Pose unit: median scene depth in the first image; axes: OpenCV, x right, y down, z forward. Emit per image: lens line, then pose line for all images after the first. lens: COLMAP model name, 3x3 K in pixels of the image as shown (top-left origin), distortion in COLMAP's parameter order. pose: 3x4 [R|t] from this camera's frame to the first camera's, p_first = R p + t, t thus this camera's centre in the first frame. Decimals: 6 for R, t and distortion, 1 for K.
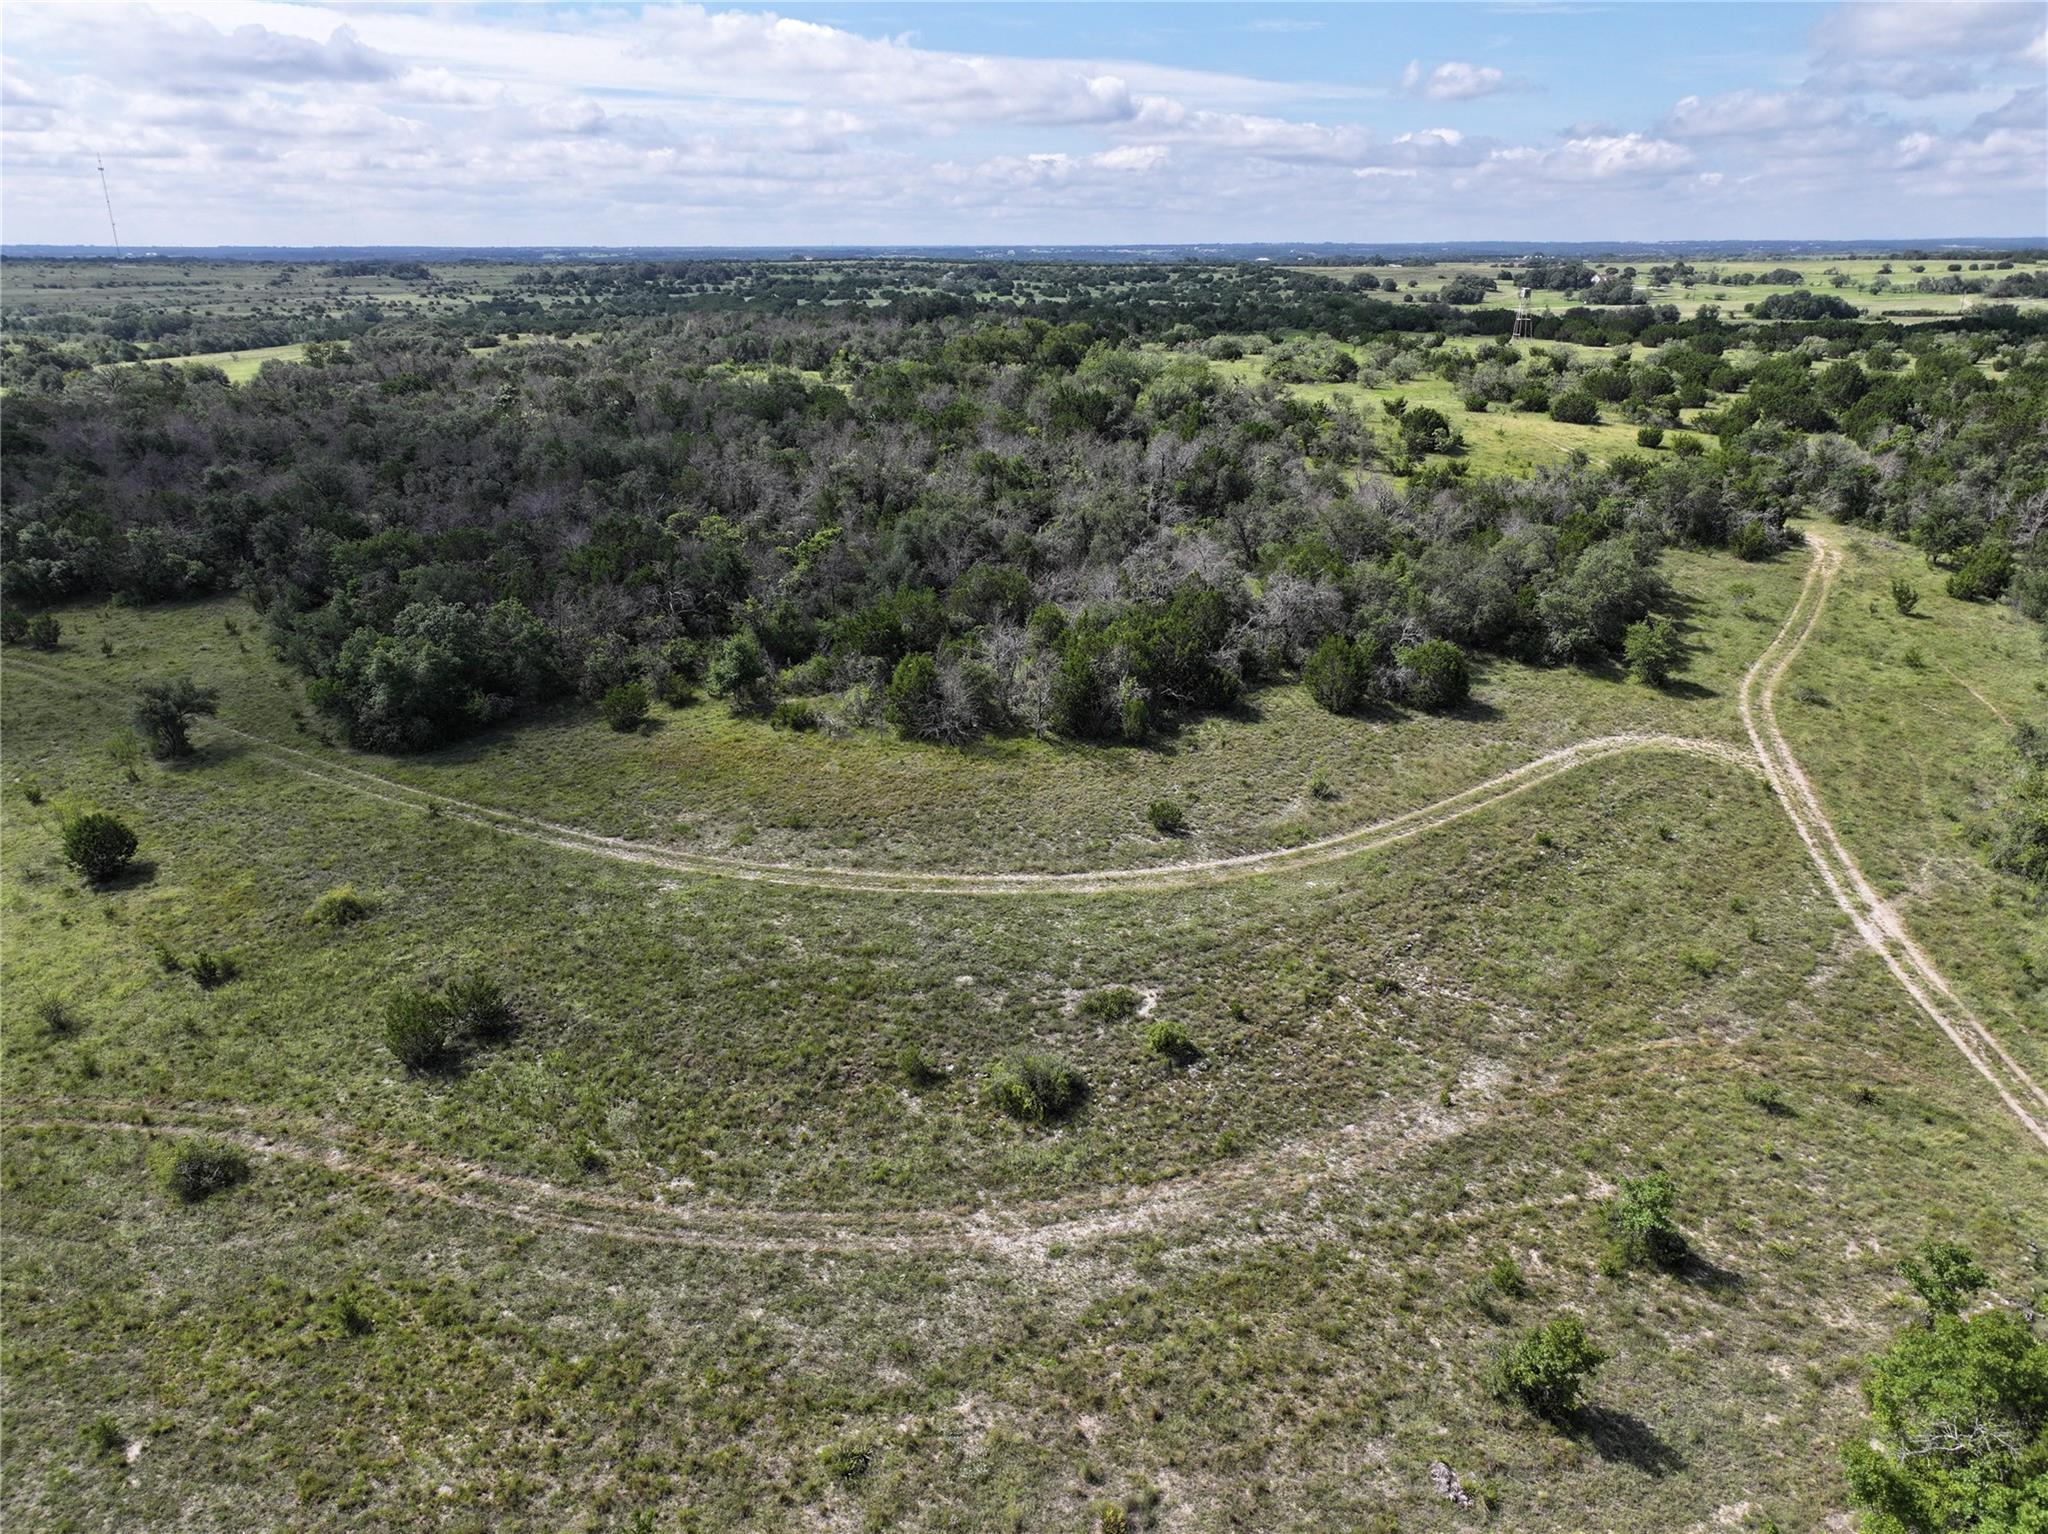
lens RADIAL K [[1388.6, 0, 1024.0], [0, 1388.6, 767.0], [0, 0, 1]] dist [0.003645, 0.007268]
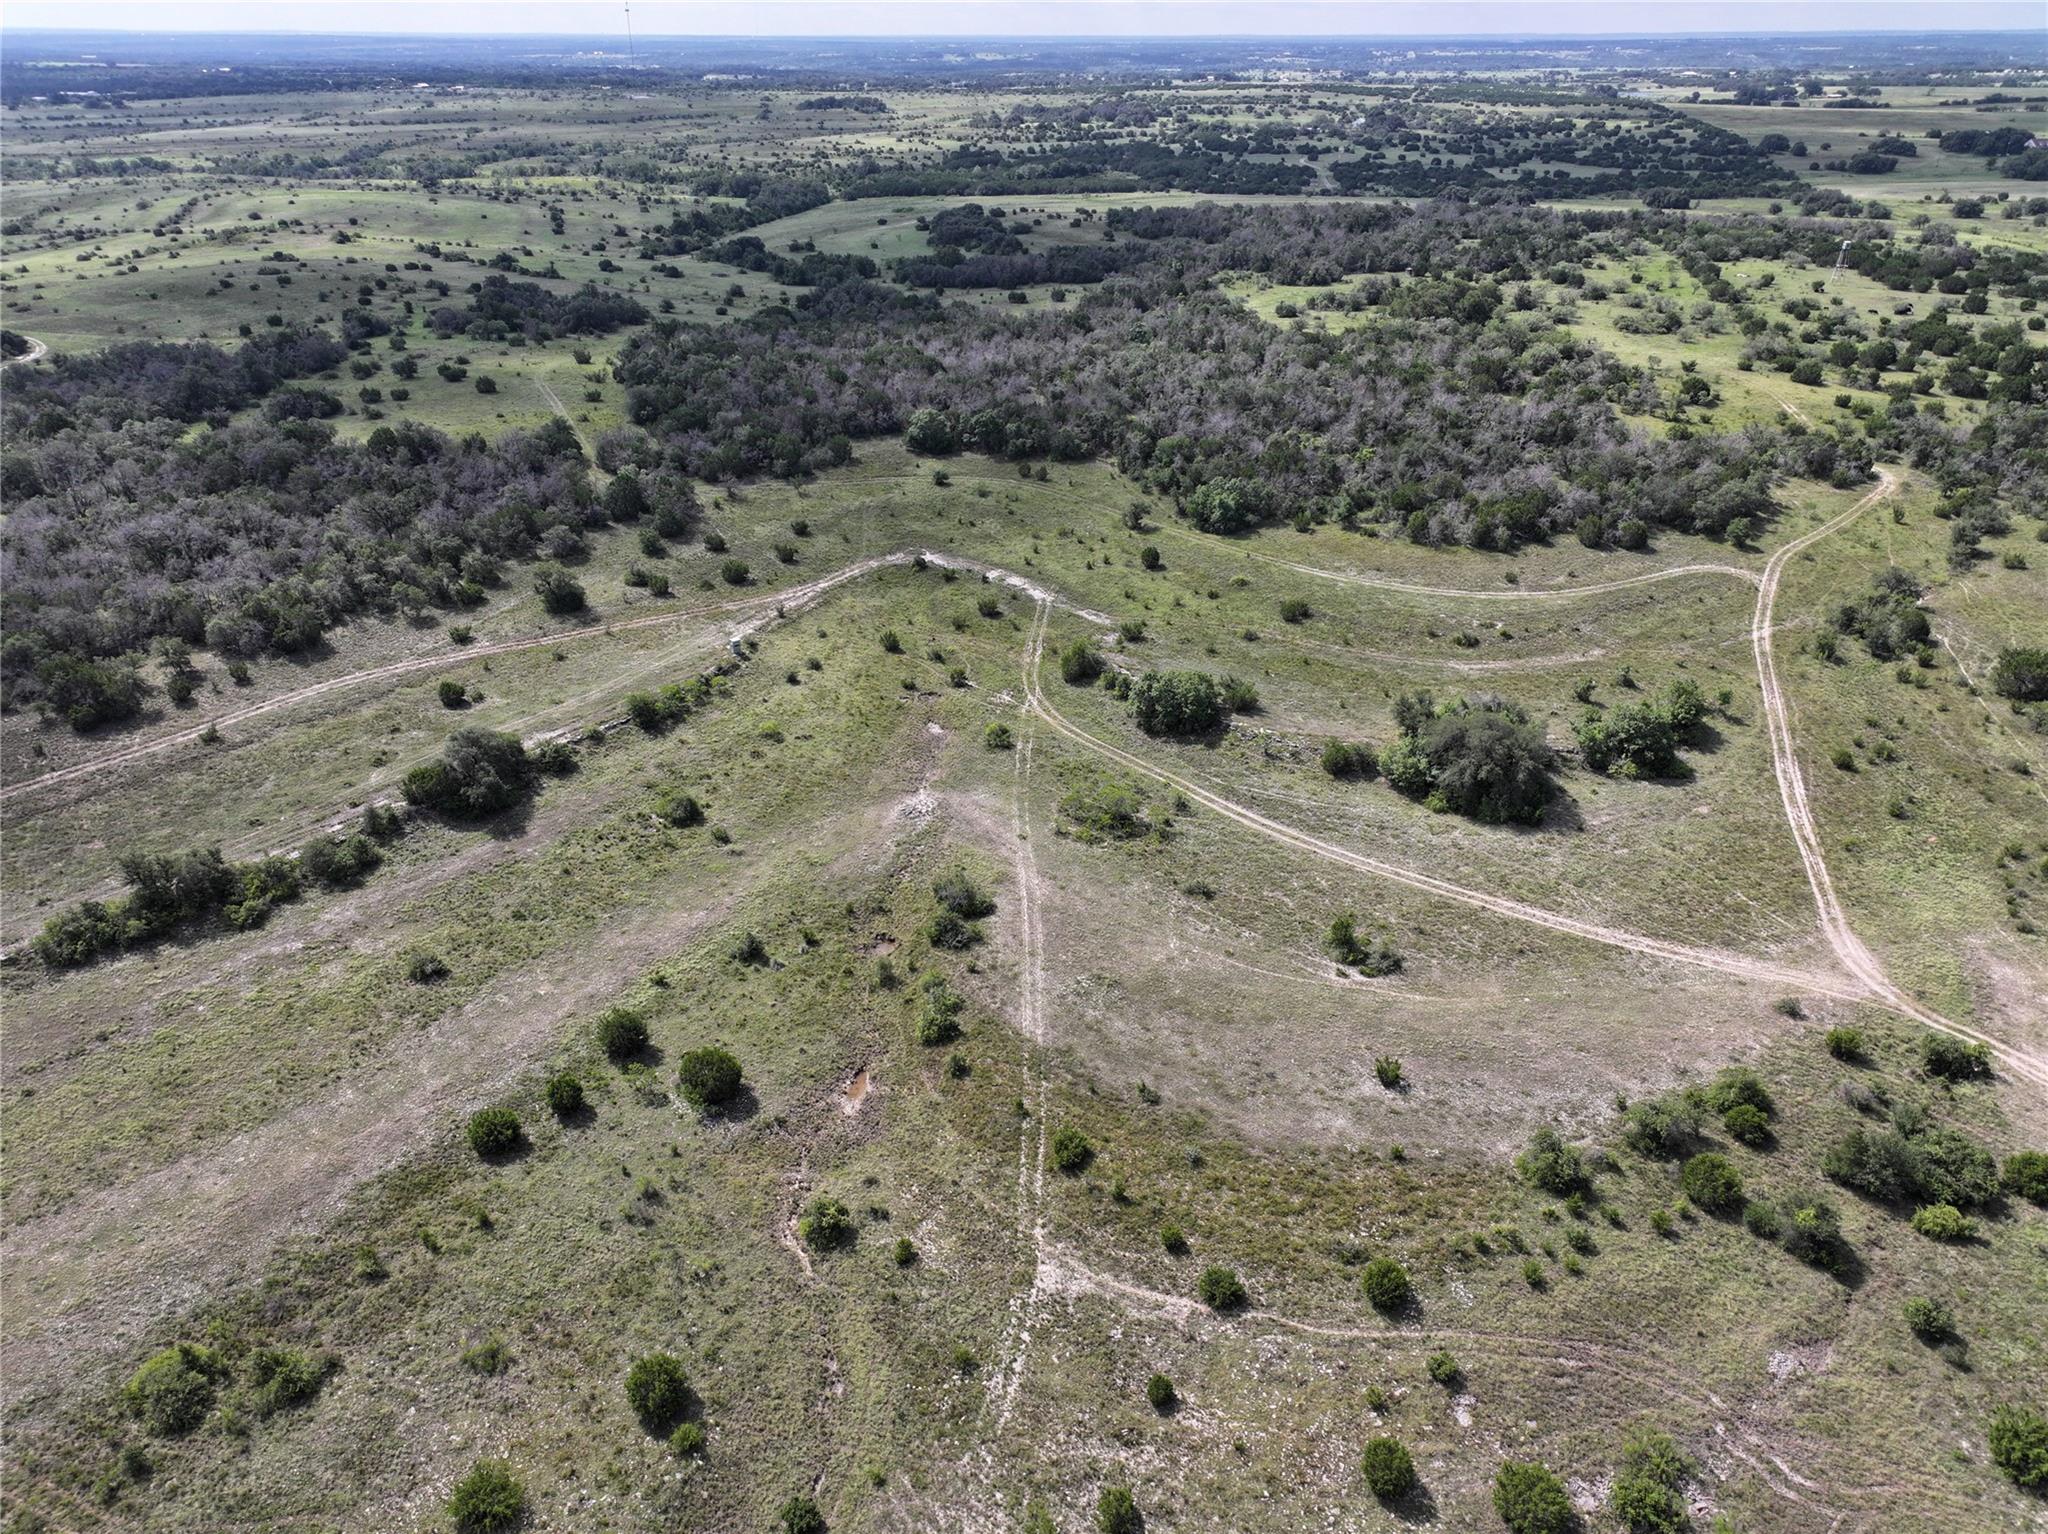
lens RADIAL K [[1388.6, 0, 1024.0], [0, 1388.6, 767.0], [0, 0, 1]] dist [0.003645, 0.007268]
pose [[0.969691, 0.114115, -0.216047, -0.024901], [-0.084965, 0.986538, 0.139729, 0.012750], [0.229084, -0.117138, 0.966333, -0.244695]]
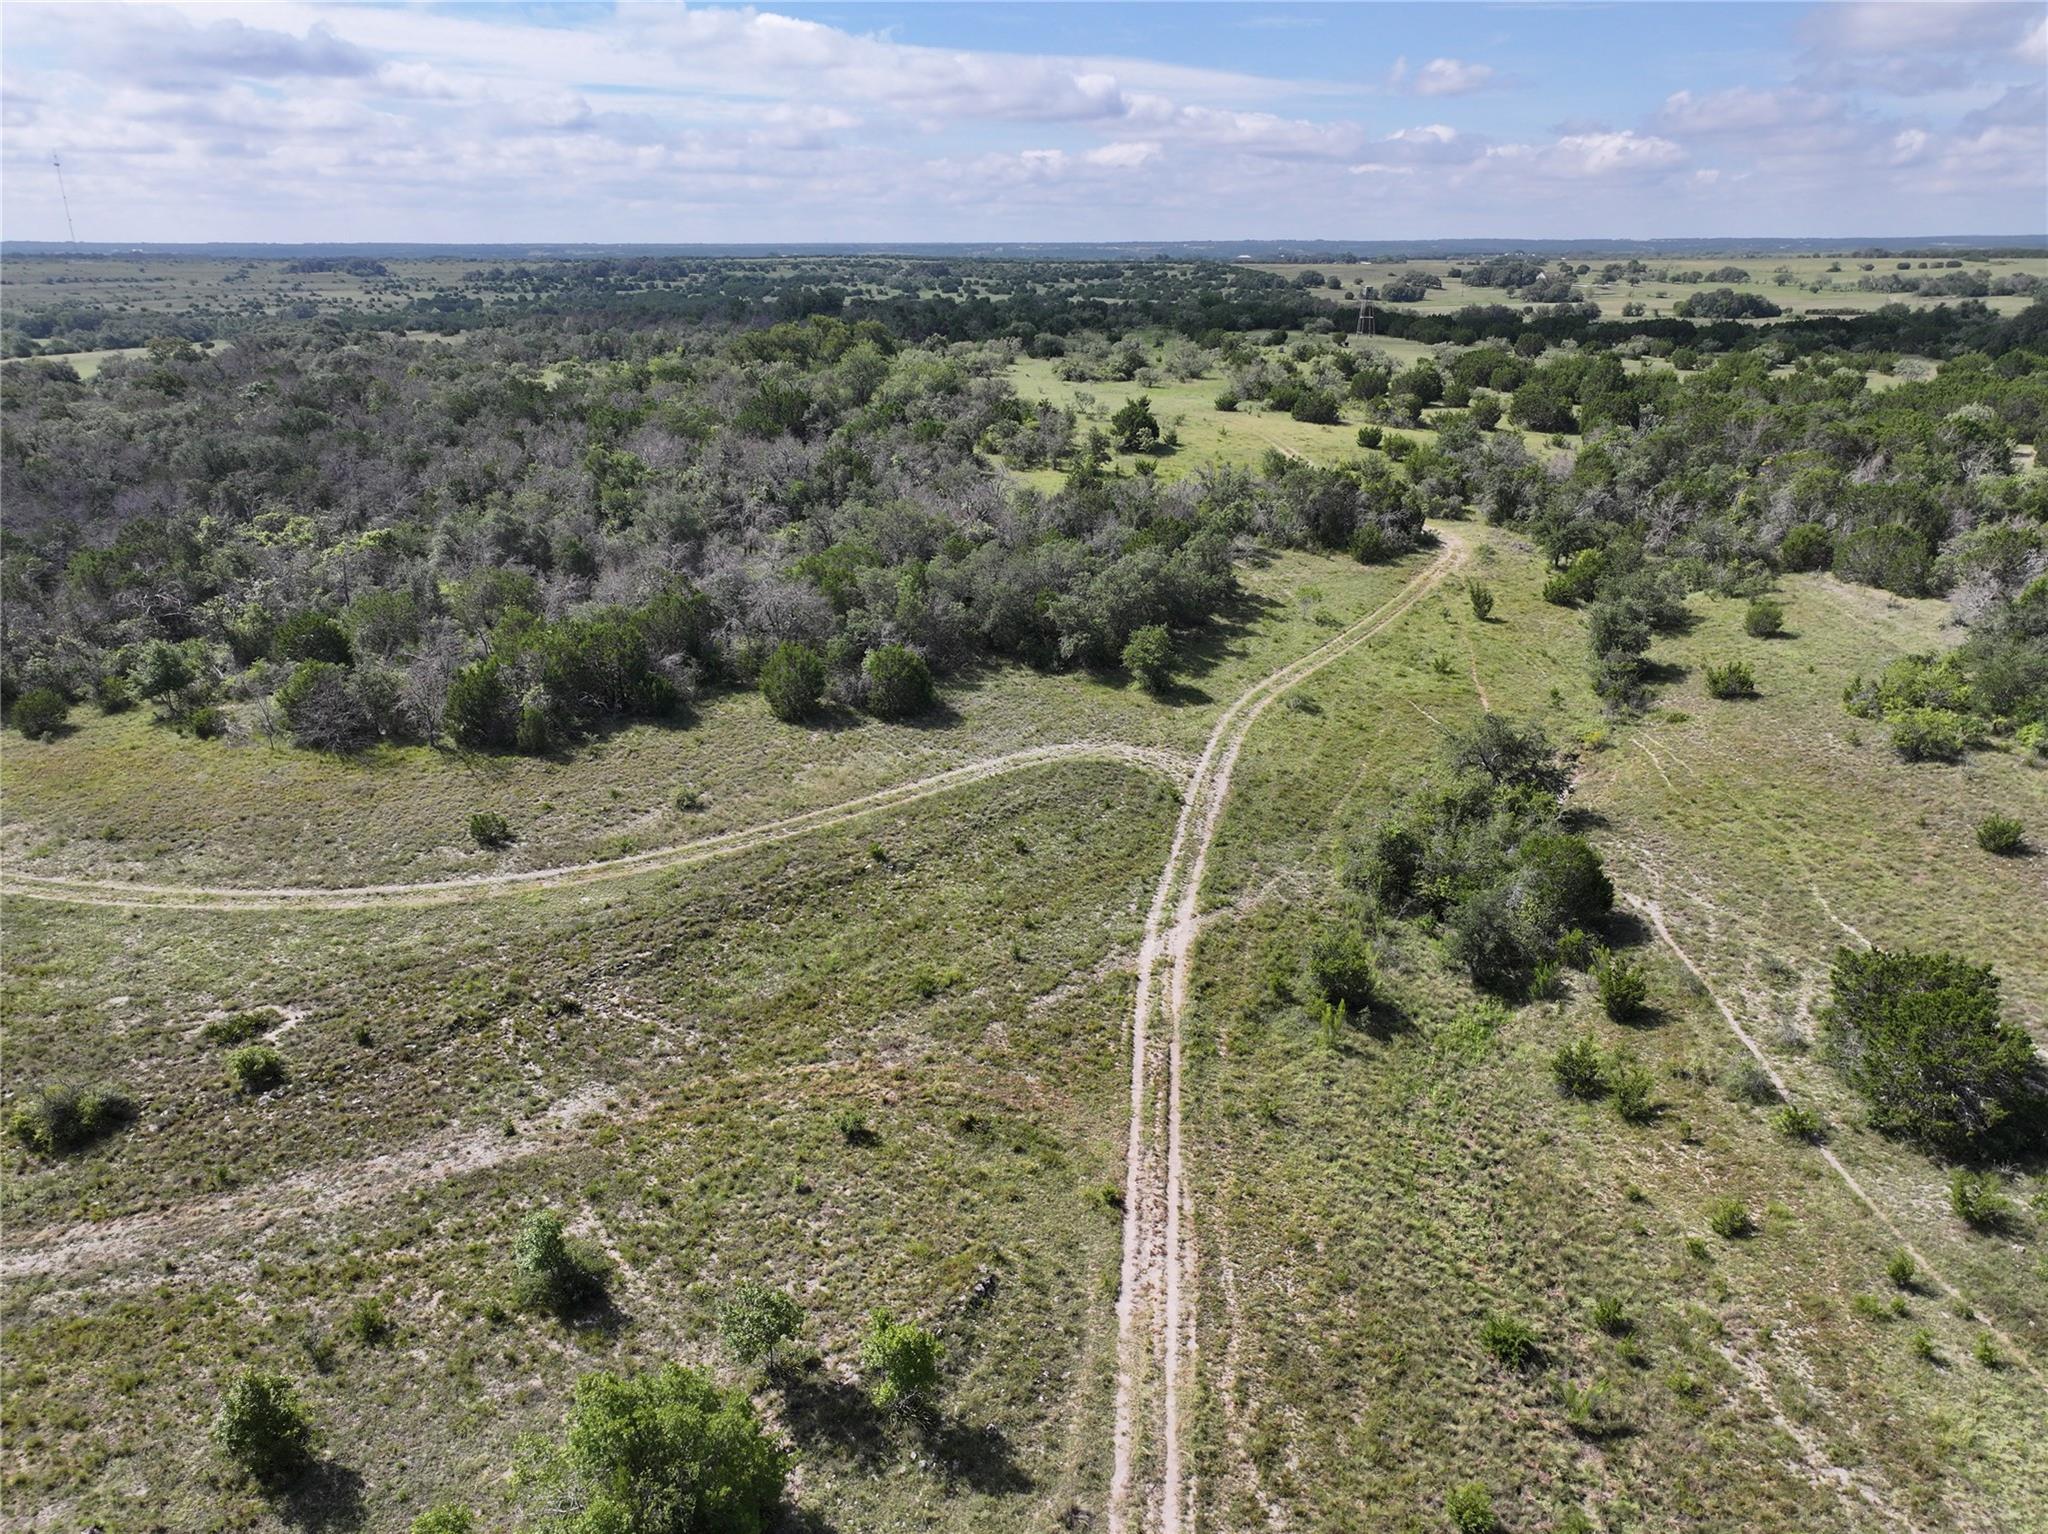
lens RADIAL K [[1388.6, 0, 1024.0], [0, 1388.6, 767.0], [0, 0, 1]] dist [0.003645, 0.007268]
pose [[0.999998, 0.001260, -0.001266, 0.056845], [-0.001258, 0.999997, 0.001936, -0.001159], [0.001268, -0.001934, 0.999997, 0.003214]]
